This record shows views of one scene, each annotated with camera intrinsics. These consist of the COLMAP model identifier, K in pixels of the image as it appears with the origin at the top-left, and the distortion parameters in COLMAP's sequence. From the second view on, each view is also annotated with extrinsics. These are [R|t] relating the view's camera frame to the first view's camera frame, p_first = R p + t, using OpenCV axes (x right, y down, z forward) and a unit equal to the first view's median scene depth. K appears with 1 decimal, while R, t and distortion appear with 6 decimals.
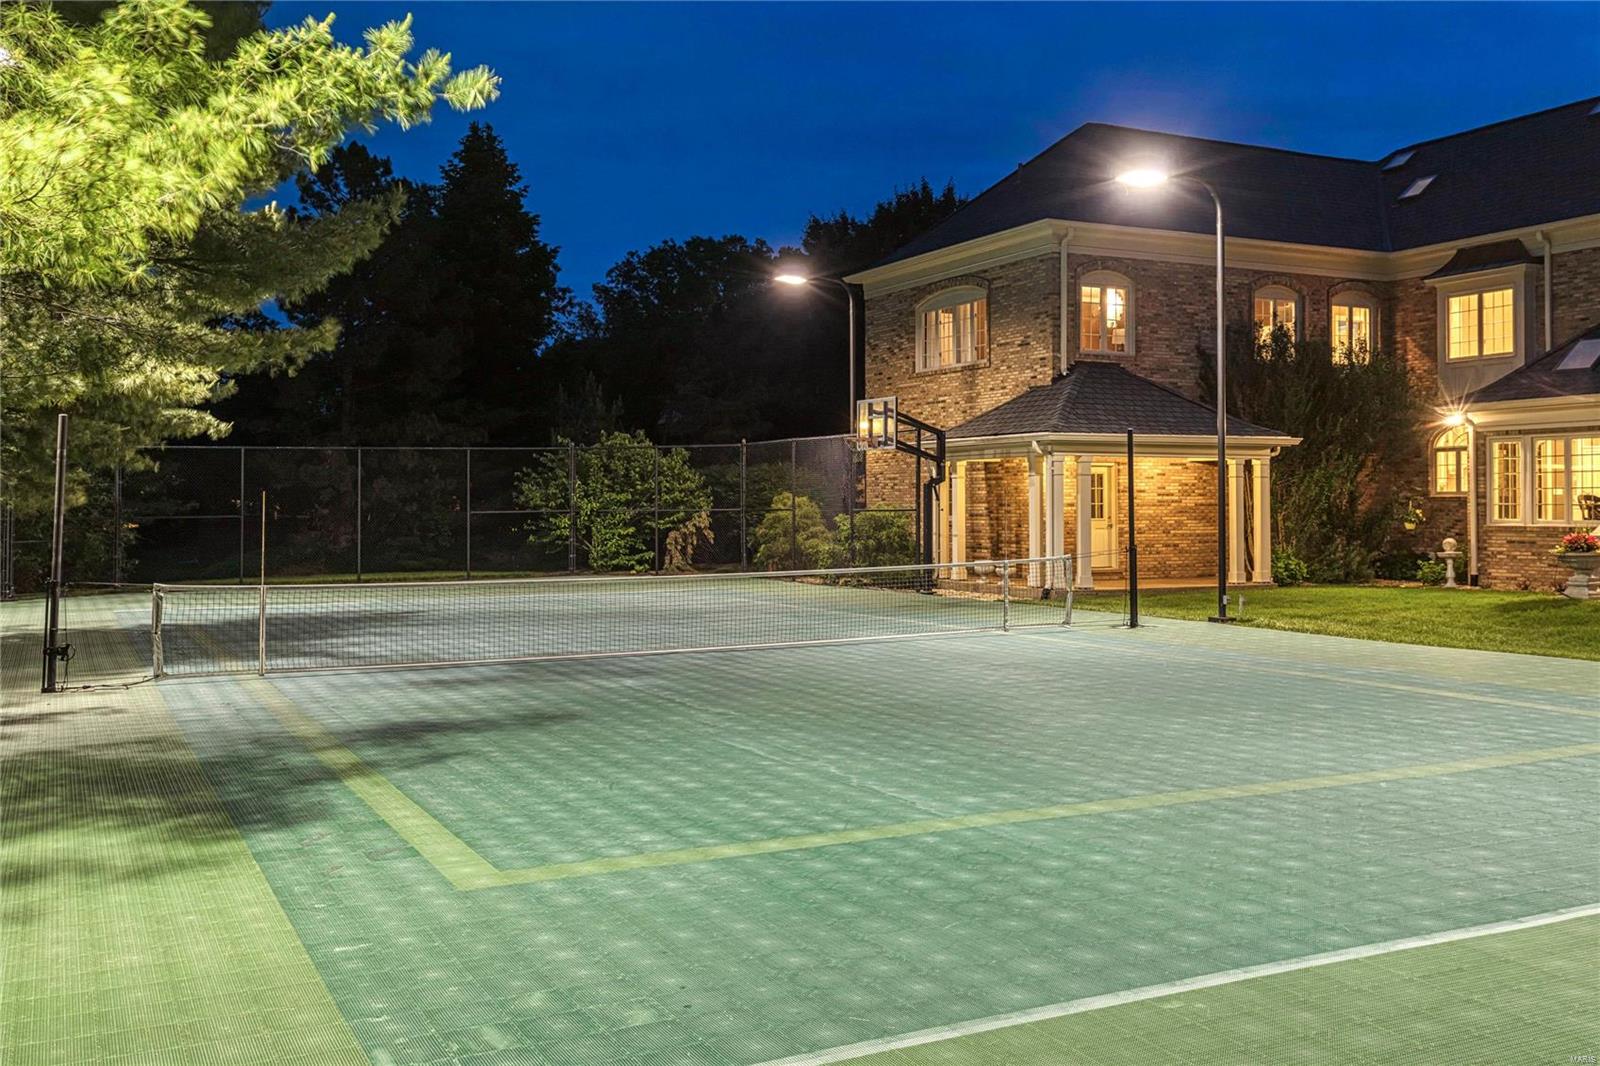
lens RADIAL K [[1452.6, 0, 842.6], [0, 1452.6, 497.0], [0, 0, 1]] dist [0.013633, 0.000000]
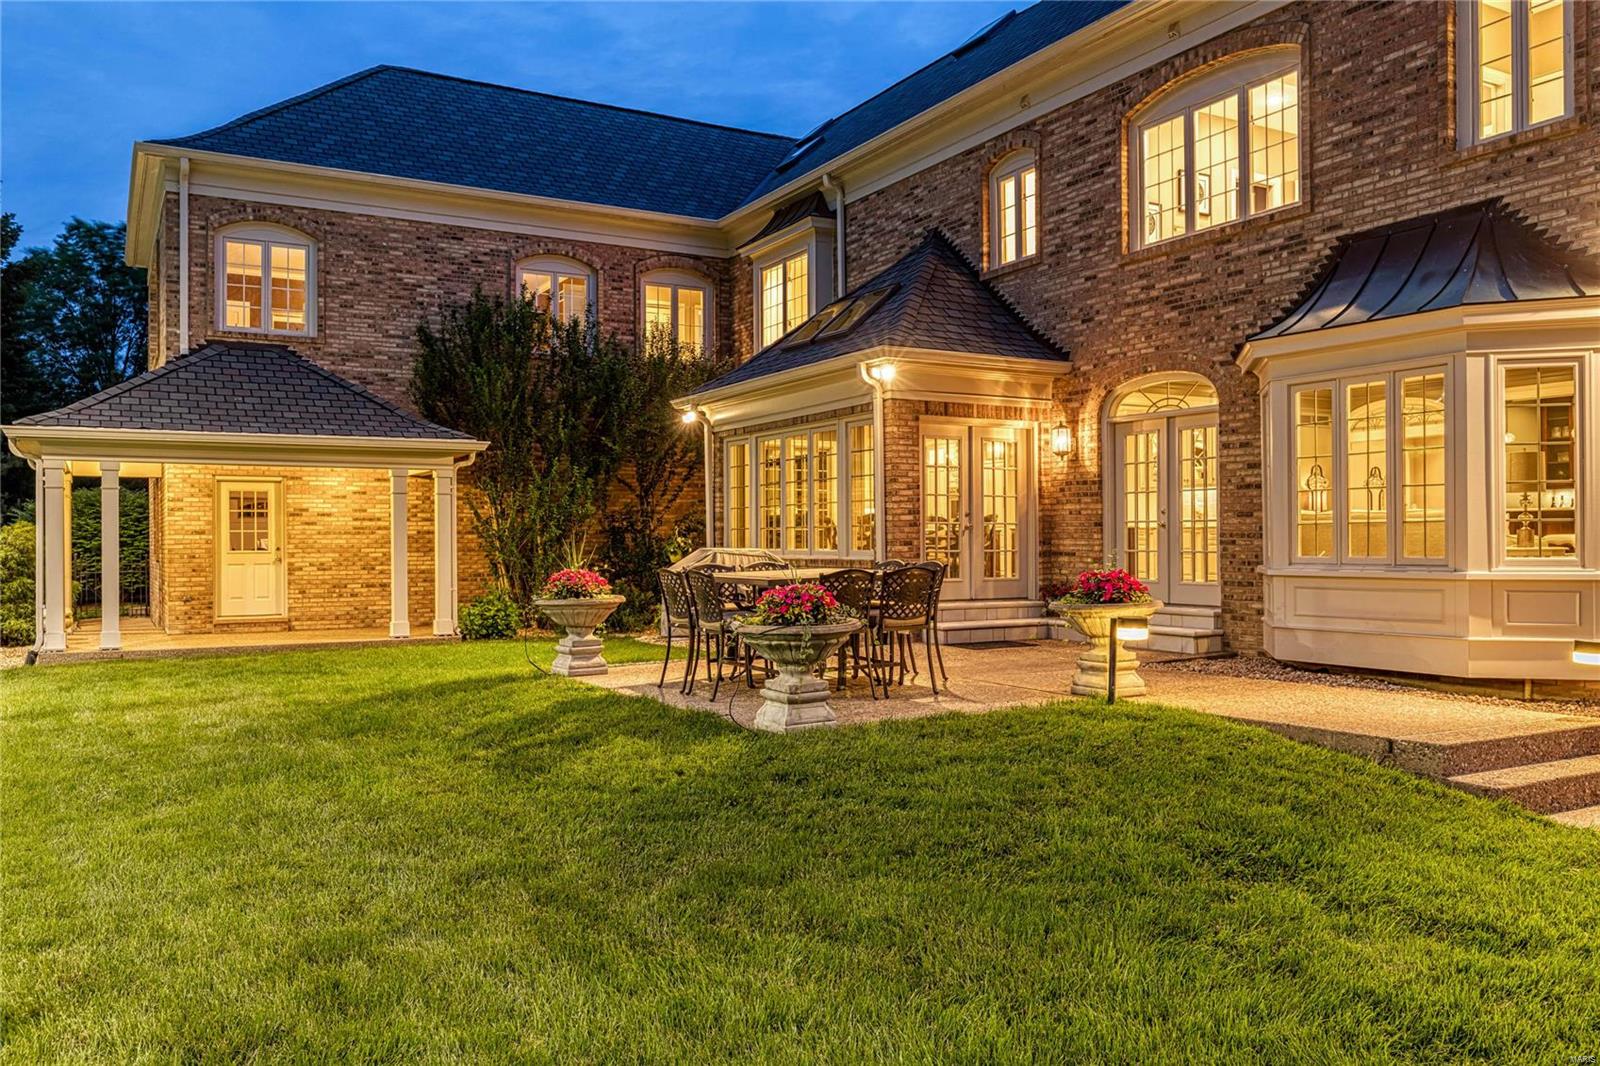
lens RADIAL K [[1261.2, 0, 798.4], [0, 1261.2, 538.0], [0, 0, 1]] dist [-0.007708, 0.021782]
pose [[0.999711, 0.000544, 0.024026, 0.443966], [-0.000389, 0.999979, -0.006426, 0.012729], [-0.024029, 0.006415, 0.999691, 0.338236]]
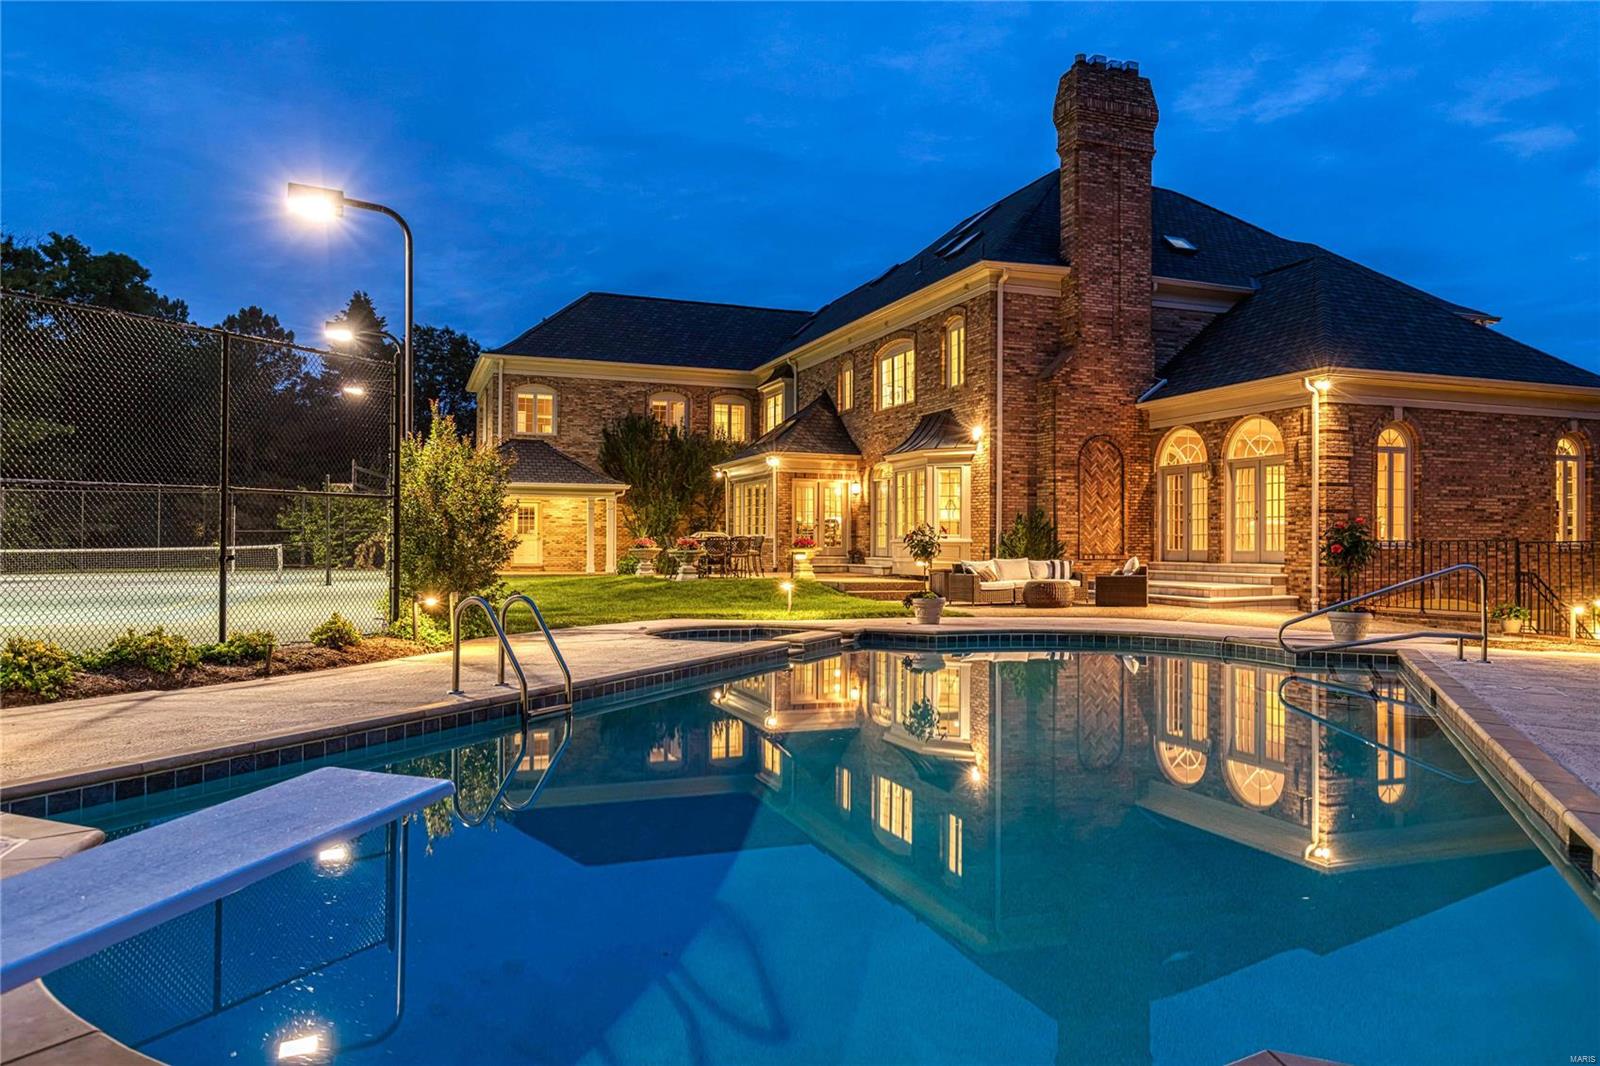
lens RADIAL K [[1096.5, 0, 794.4], [0, 1096.5, 532.5], [0, 0, 1]] dist [-0.005735, 0.000516]
pose [[0.991113, 0.009617, -0.132674, 0.641950], [-0.011633, 0.999828, -0.014429, 0.027585], [0.132512, 0.015844, 0.991055, -0.194337]]
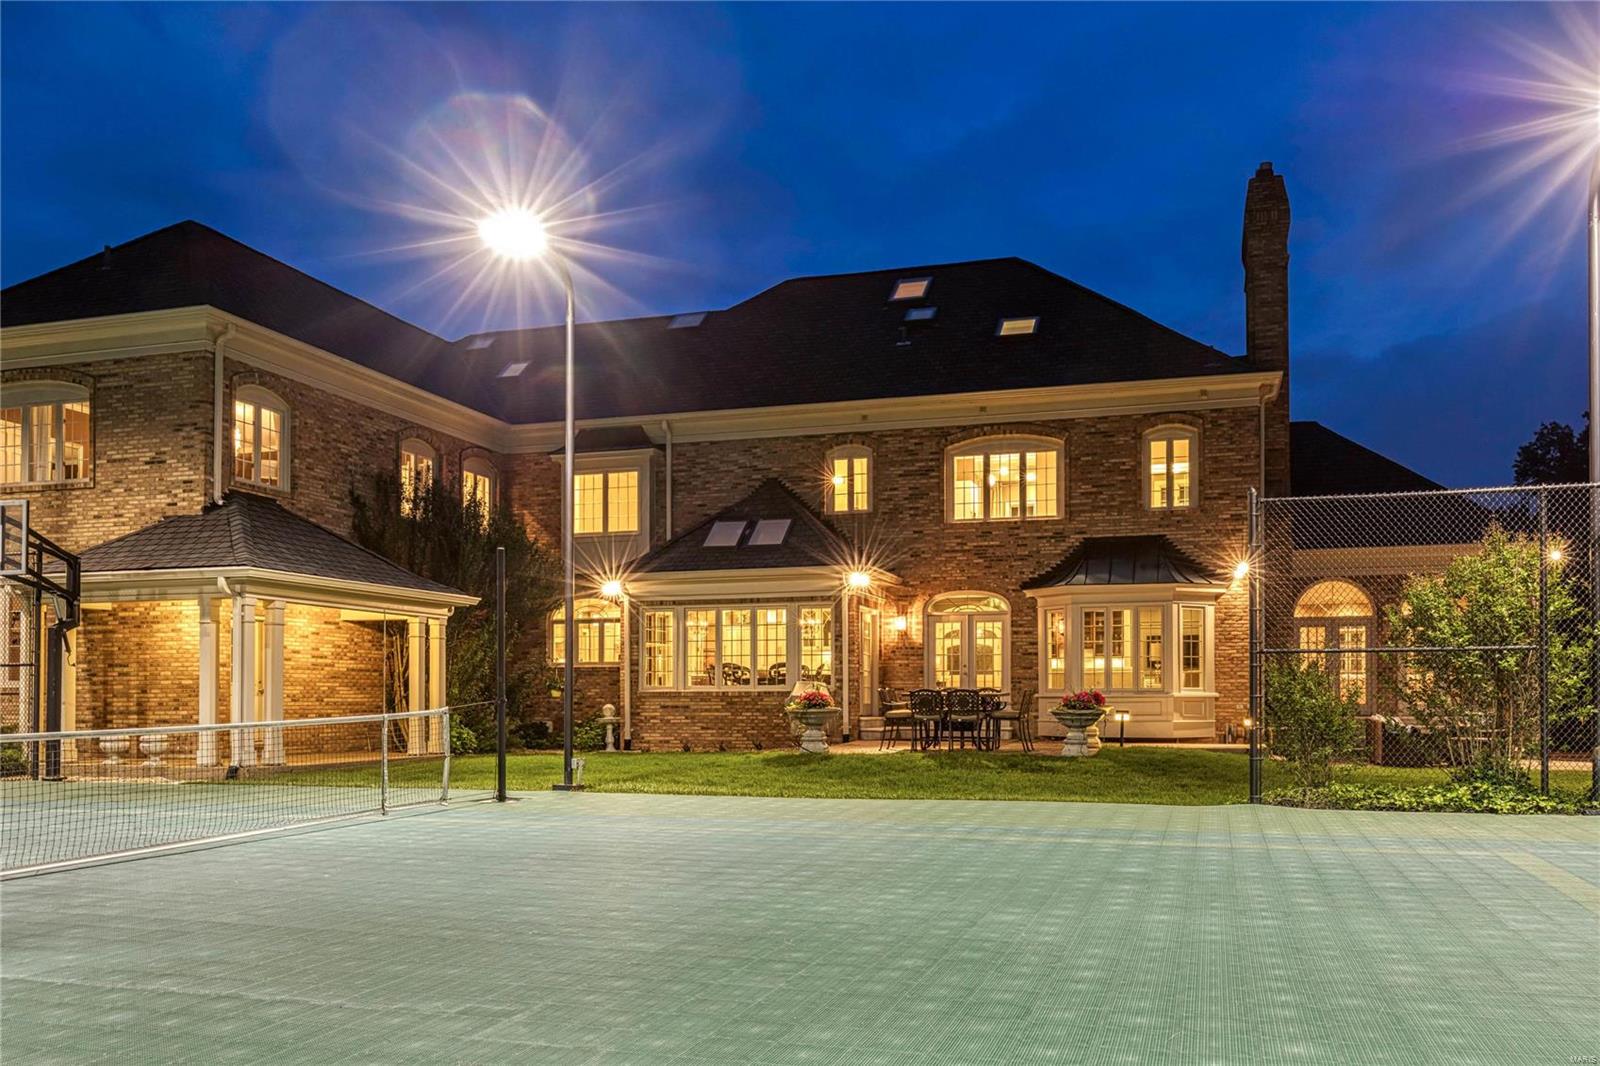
lens RADIAL K [[1261.2, 0, 774.7], [0, 1261.2, 678.3], [0, 0, 1]] dist [-0.007708, 0.021782]
pose [[0.712350, 0.012441, 0.701714, -0.116292], [-0.002864, 0.999886, -0.014819, 0.022138], [-0.701819, 0.008547, 0.712304, 0.276656]]
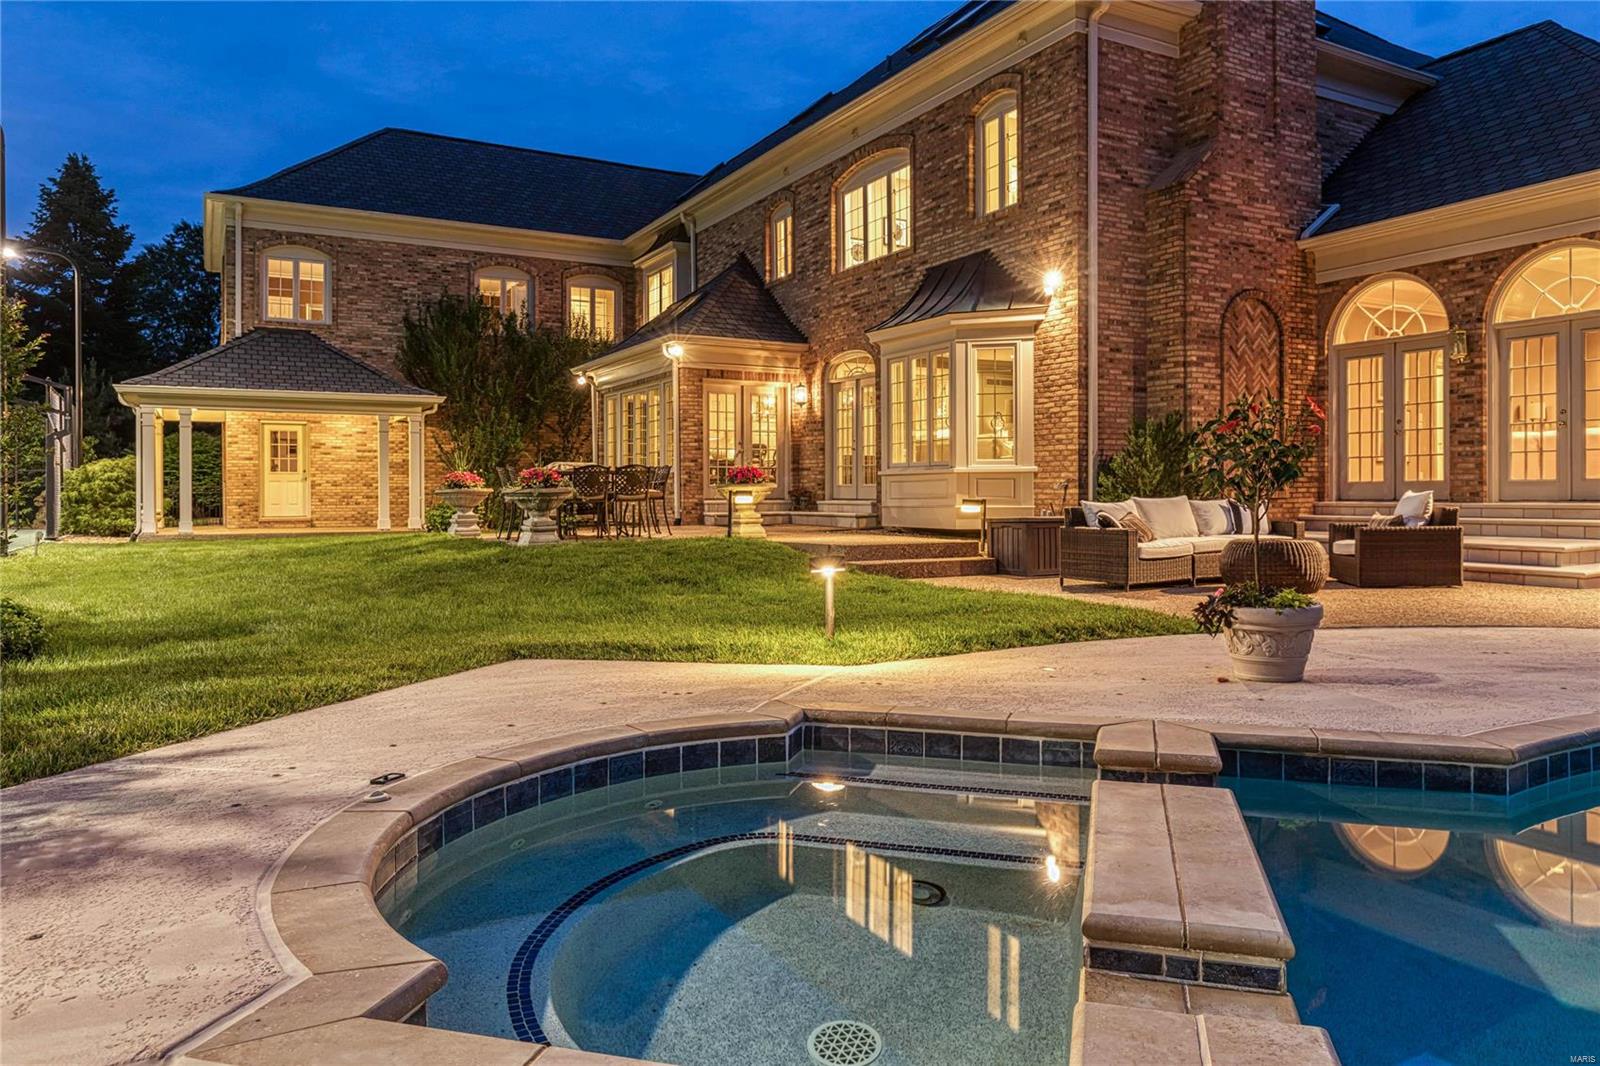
lens RADIAL K [[1096.5, 0, 806.8], [0, 1096.5, 494.6], [0, 0, 1]] dist [-0.005735, 0.000516]
pose [[0.999800, 0.002486, 0.019839, 0.552019], [-0.002439, 0.999994, -0.002417, 0.033170], [-0.019845, 0.002369, 0.999800, 0.167241]]
